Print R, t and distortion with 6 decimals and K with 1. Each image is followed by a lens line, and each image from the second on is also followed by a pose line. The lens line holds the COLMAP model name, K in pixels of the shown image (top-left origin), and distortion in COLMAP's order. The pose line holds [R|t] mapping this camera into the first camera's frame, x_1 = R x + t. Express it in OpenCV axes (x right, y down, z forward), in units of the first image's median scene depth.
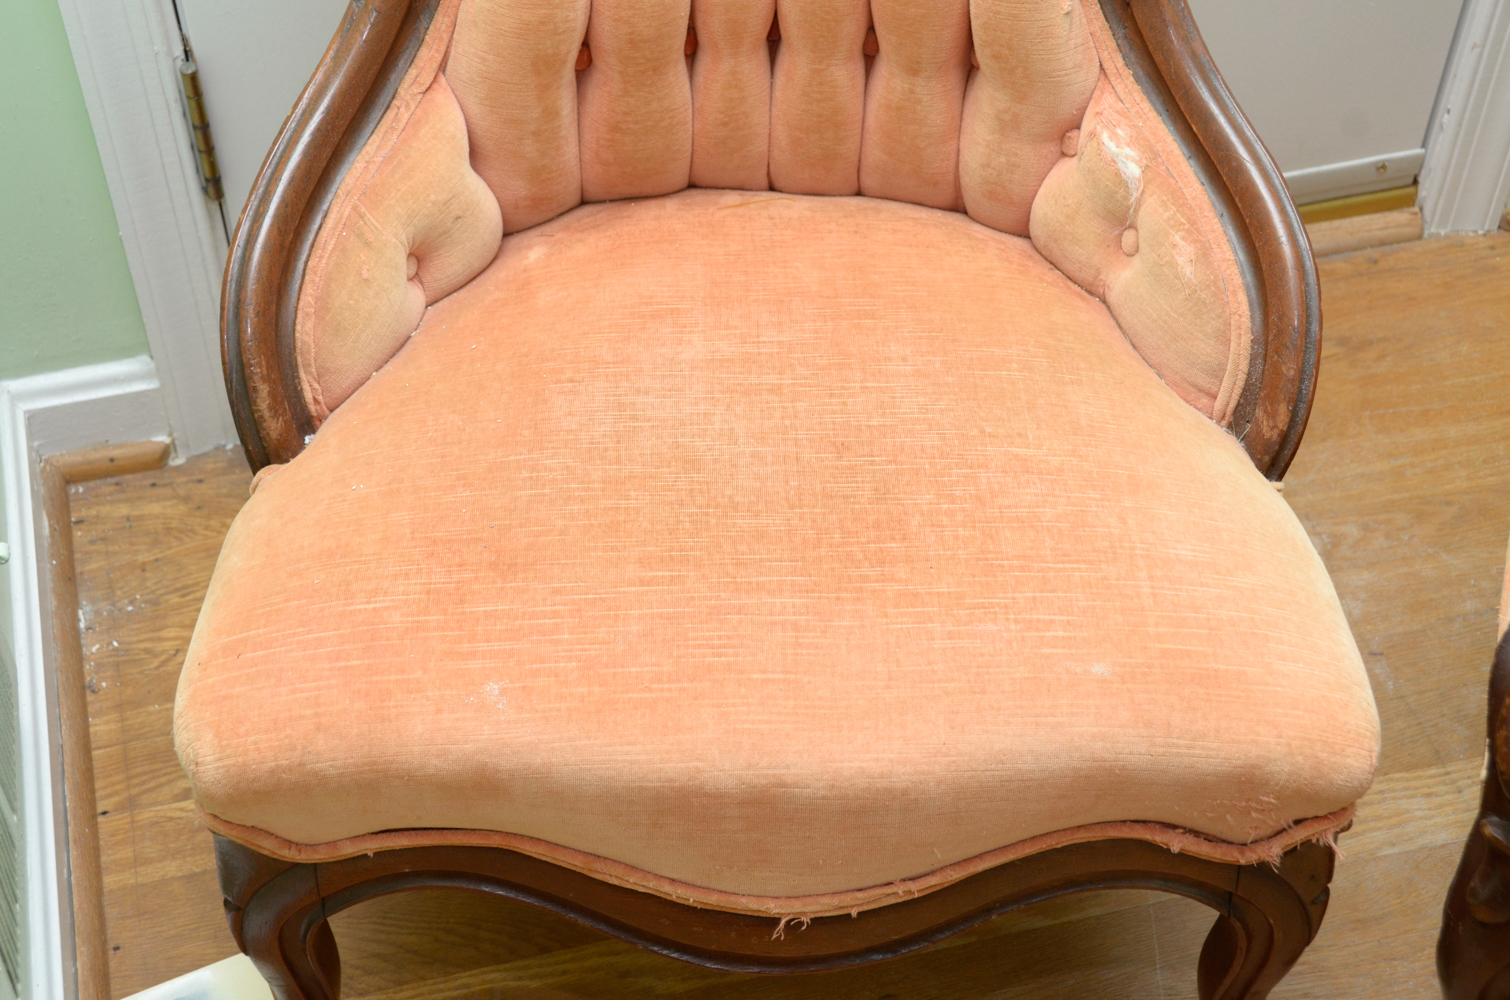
lens RADIAL K [[2390.0, 0, 743.0], [0, 2390.0, 513.6], [0, 0, 1]] dist [0.227350, 0.000000]
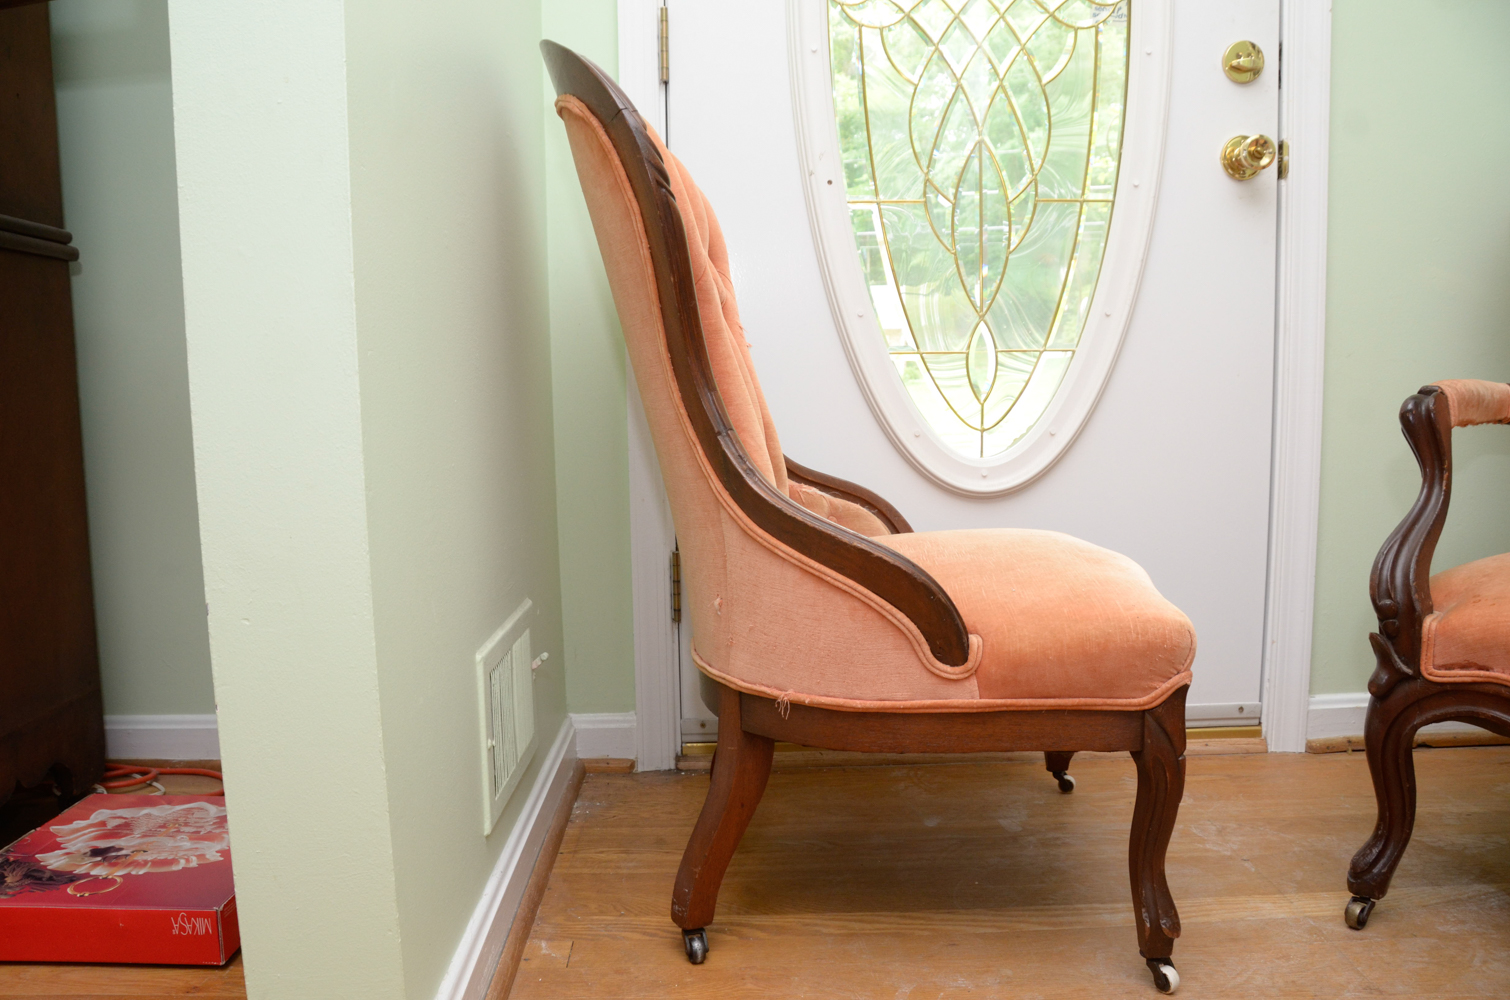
lens RADIAL K [[1158.7, 0, 743.9], [0, 1158.7, 521.4], [0, 0, 1]] dist [-0.155805, 0.098524]
pose [[0.972166, 0.015878, -0.233756, 0.106261], [-0.162507, 0.764402, -0.623925, 0.538145], [0.168777, 0.644545, 0.745705, 0.187764]]
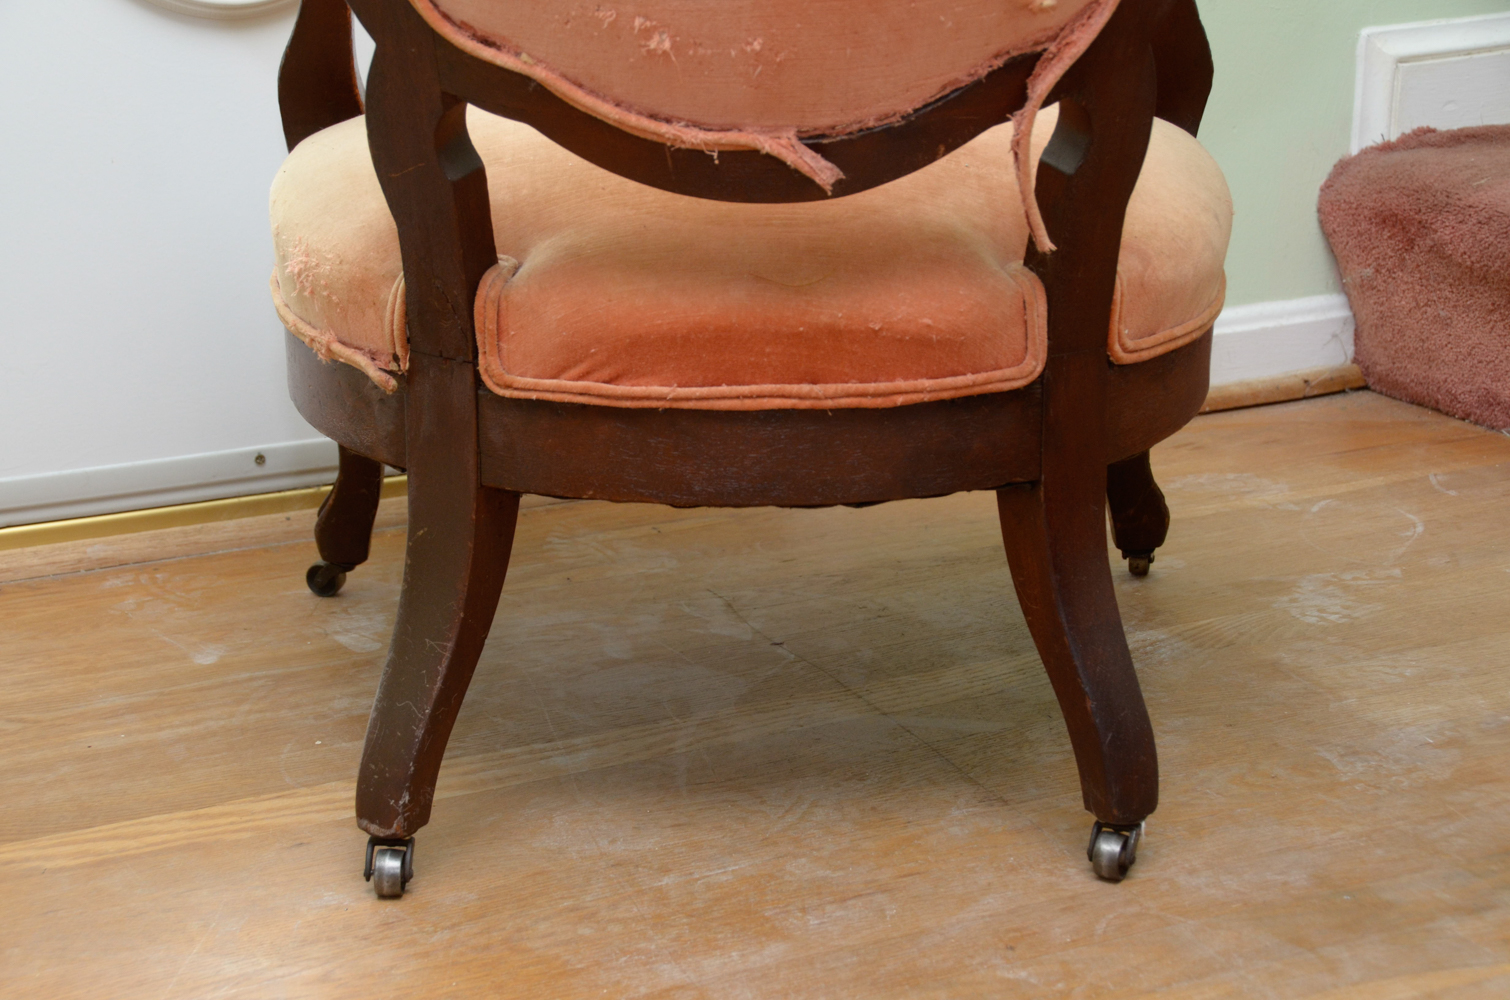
lens RADIAL K [[2610.2, 0, 718.9], [0, 2610.2, 525.7], [0, 0, 1]] dist [0.271077, 0.000000]
pose [[0.981328, -0.067736, 0.180021, 0.046413], [0.149283, 0.858398, -0.490782, 0.677753], [-0.121286, 0.508492, 0.852482, 0.029767]]
